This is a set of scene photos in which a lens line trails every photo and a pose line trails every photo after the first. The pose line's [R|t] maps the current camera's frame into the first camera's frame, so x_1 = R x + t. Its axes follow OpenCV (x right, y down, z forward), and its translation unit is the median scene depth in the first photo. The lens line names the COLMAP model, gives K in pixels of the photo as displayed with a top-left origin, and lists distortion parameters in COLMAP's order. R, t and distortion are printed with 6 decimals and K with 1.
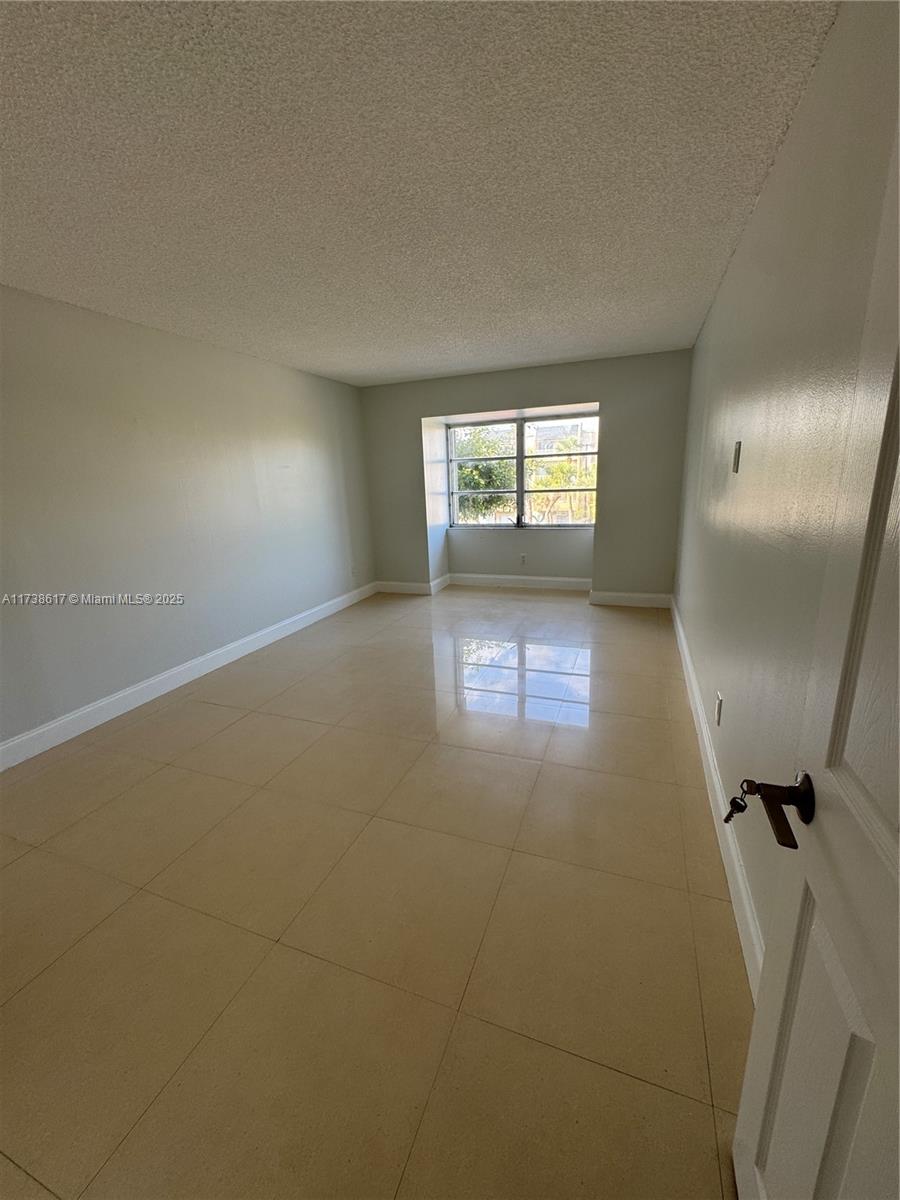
lens RADIAL K [[479.2, 0, 445.5], [0, 479.2, 602.4], [0, 0, 1]] dist [-0.001690, -0.000820]
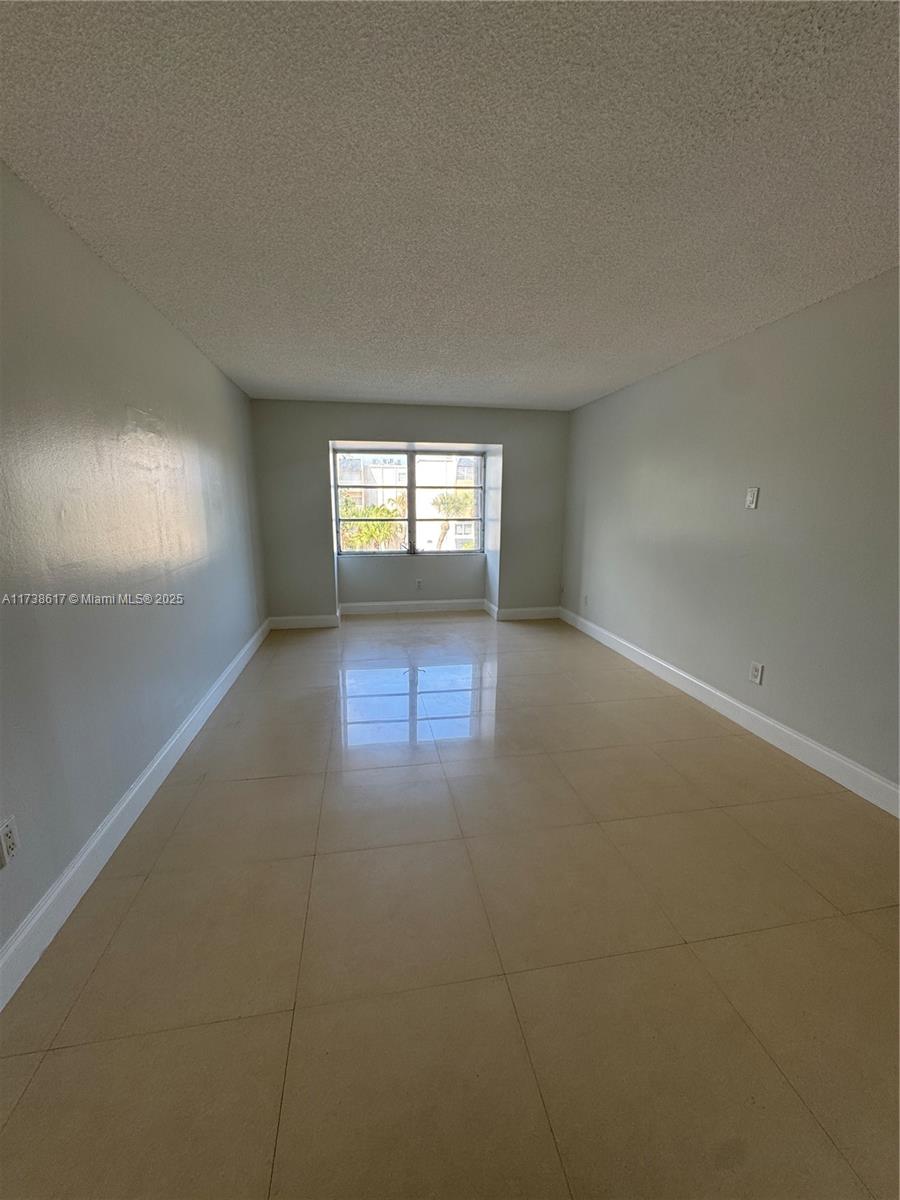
lens RADIAL K [[479.2, 0, 449.5], [0, 479.2, 601.7], [0, 0, 1]] dist [-0.001690, -0.000820]
pose [[0.856602, -0.061526, 0.512297, -0.320054], [0.096187, 0.994502, -0.041394, -0.004550], [-0.506933, 0.084735, 0.857810, 0.085815]]
